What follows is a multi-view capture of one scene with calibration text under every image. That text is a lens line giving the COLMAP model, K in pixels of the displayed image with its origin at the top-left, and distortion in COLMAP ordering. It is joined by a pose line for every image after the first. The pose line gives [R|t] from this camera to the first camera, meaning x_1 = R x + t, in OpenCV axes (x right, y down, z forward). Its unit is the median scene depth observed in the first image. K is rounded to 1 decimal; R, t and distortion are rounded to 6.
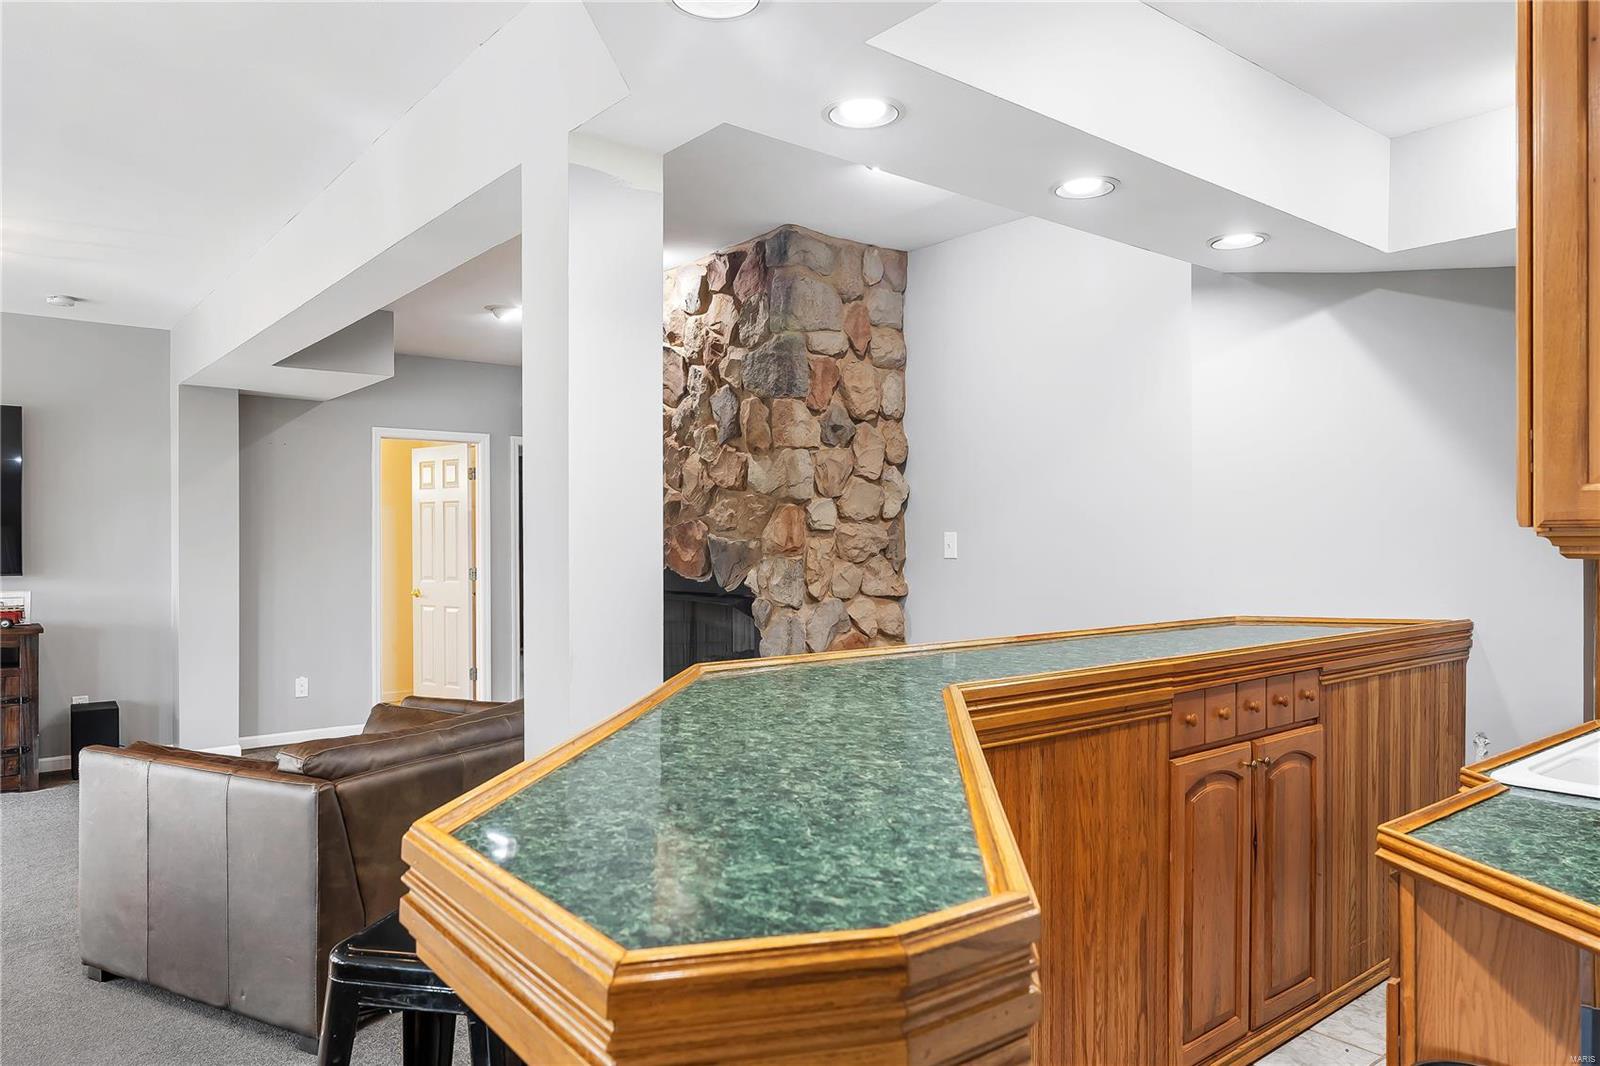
lens RADIAL K [[1040.7, 0, 798.2], [0, 1040.7, 538.0], [0, 0, 1]] dist [0.001265, -0.000207]
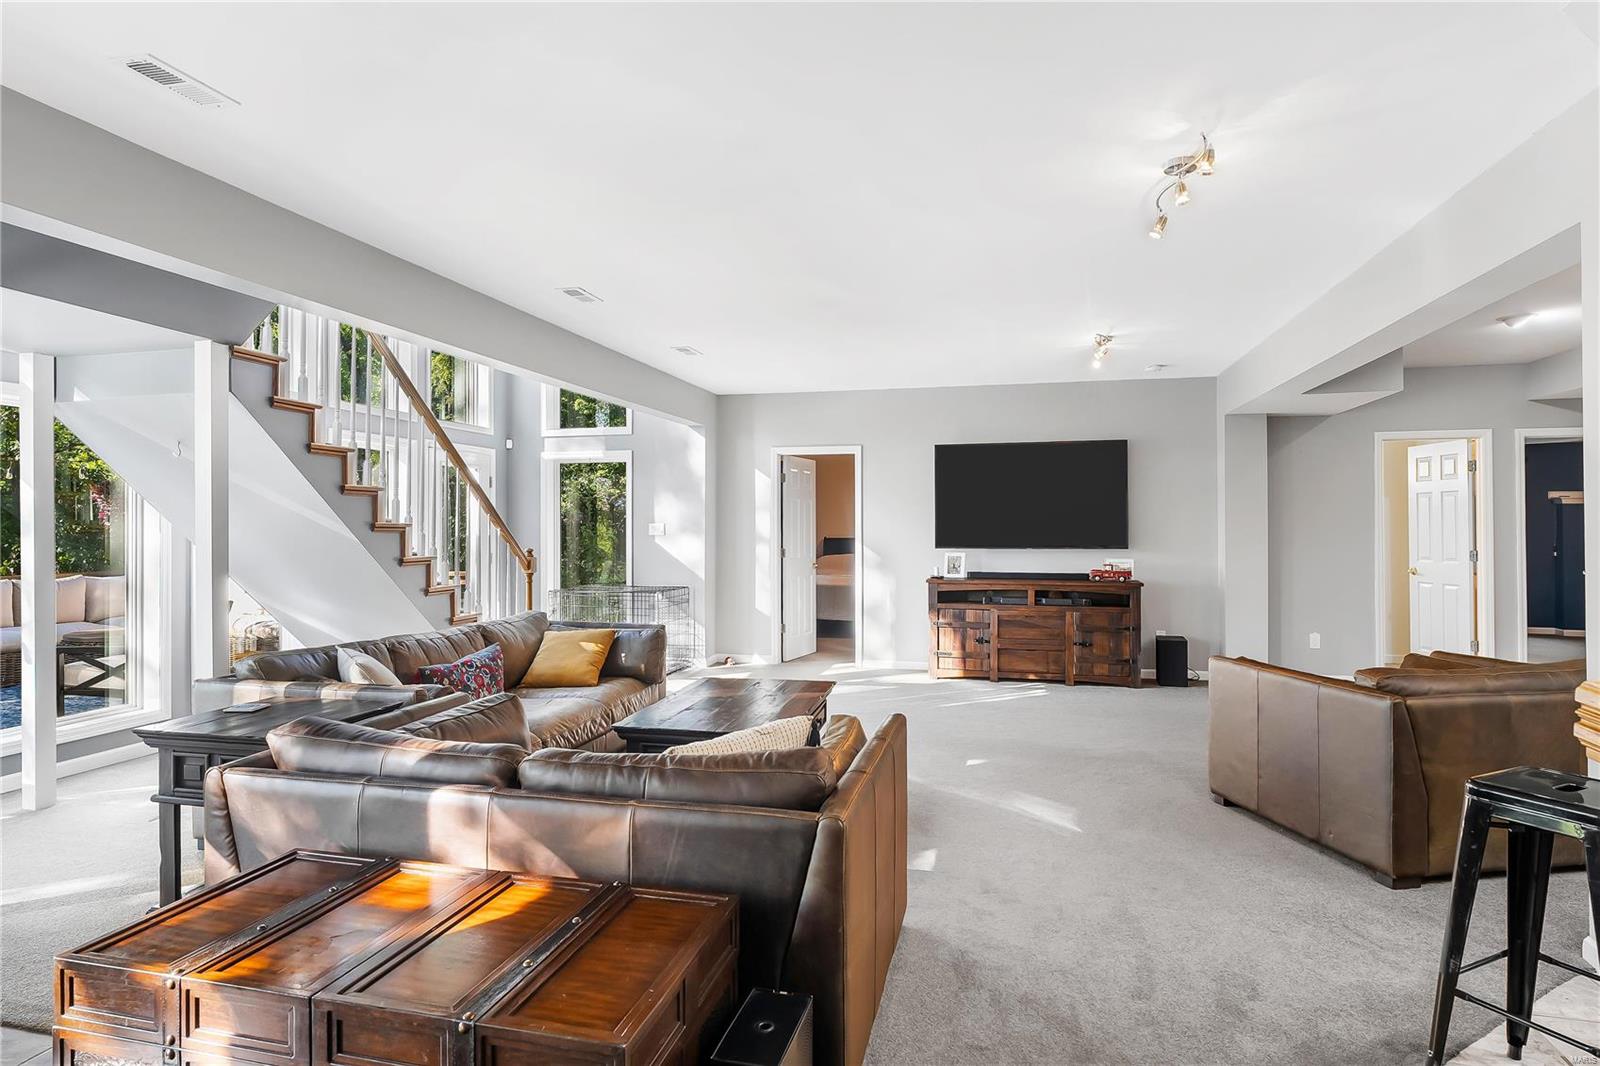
lens RADIAL K [[878.4, 0, 796.0], [0, 878.4, 524.0], [0, 0, 1]] dist [-0.004782, -0.001129]
pose [[0.598804, -0.003460, -0.800888, 0.002721], [0.001622, 0.999994, -0.003108, 0.002586], [0.800894, 0.000562, 0.598806, -0.182632]]
